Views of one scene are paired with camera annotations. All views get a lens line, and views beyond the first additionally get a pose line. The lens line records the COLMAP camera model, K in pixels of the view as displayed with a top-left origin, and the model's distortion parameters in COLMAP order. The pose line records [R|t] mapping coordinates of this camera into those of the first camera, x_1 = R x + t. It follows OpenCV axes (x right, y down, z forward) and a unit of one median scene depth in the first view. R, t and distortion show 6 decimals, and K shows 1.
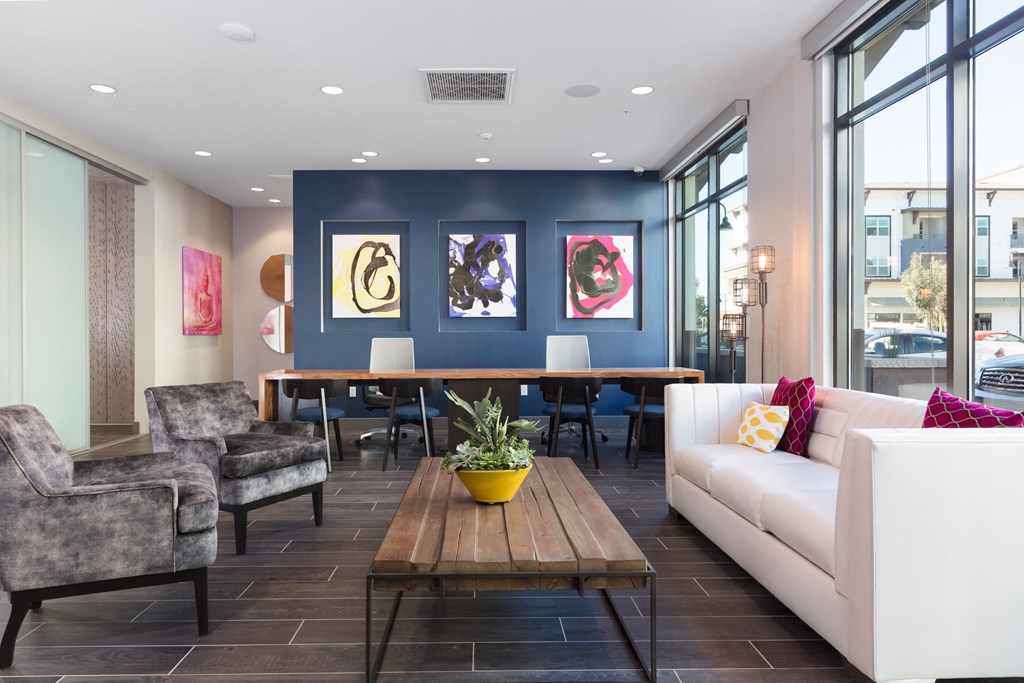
lens RADIAL K [[648.8, 0, 512.0], [0, 648.8, 341.5], [0, 0, 1]] dist [-0.003150, -0.001404]
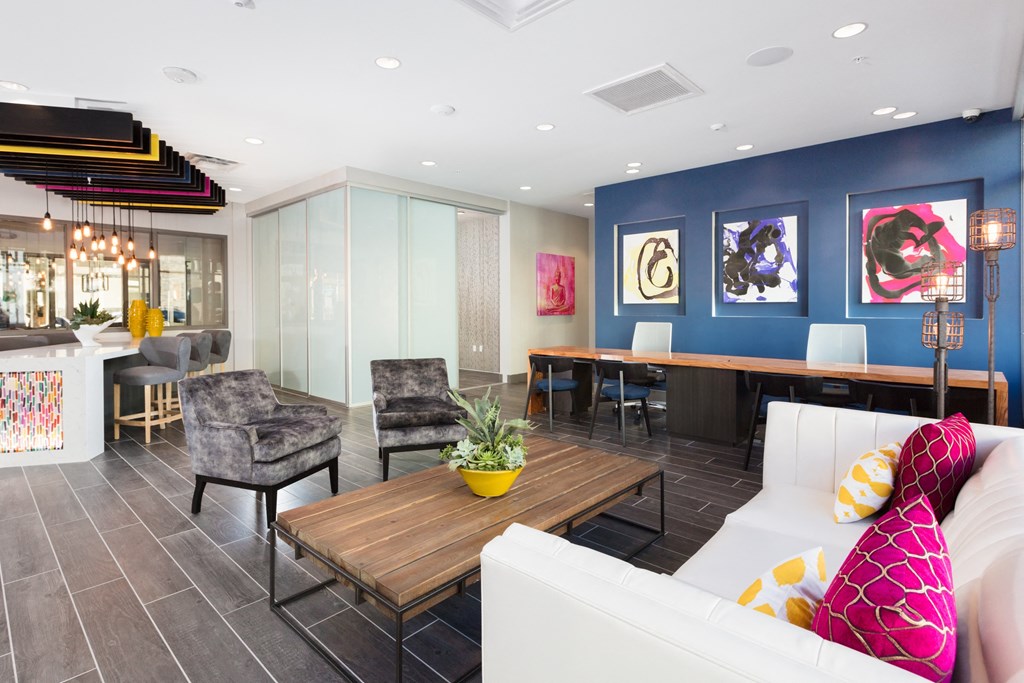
lens RADIAL K [[512.0, 0, 511.5], [0, 512.0, 311.6], [0, 0, 1]] dist [0.001853, 0.000329]
pose [[0.701662, 0.010823, -0.712428, 0.253248], [-0.007938, 0.999941, 0.007372, -0.026510], [0.712466, 0.000482, 0.701706, 0.172222]]
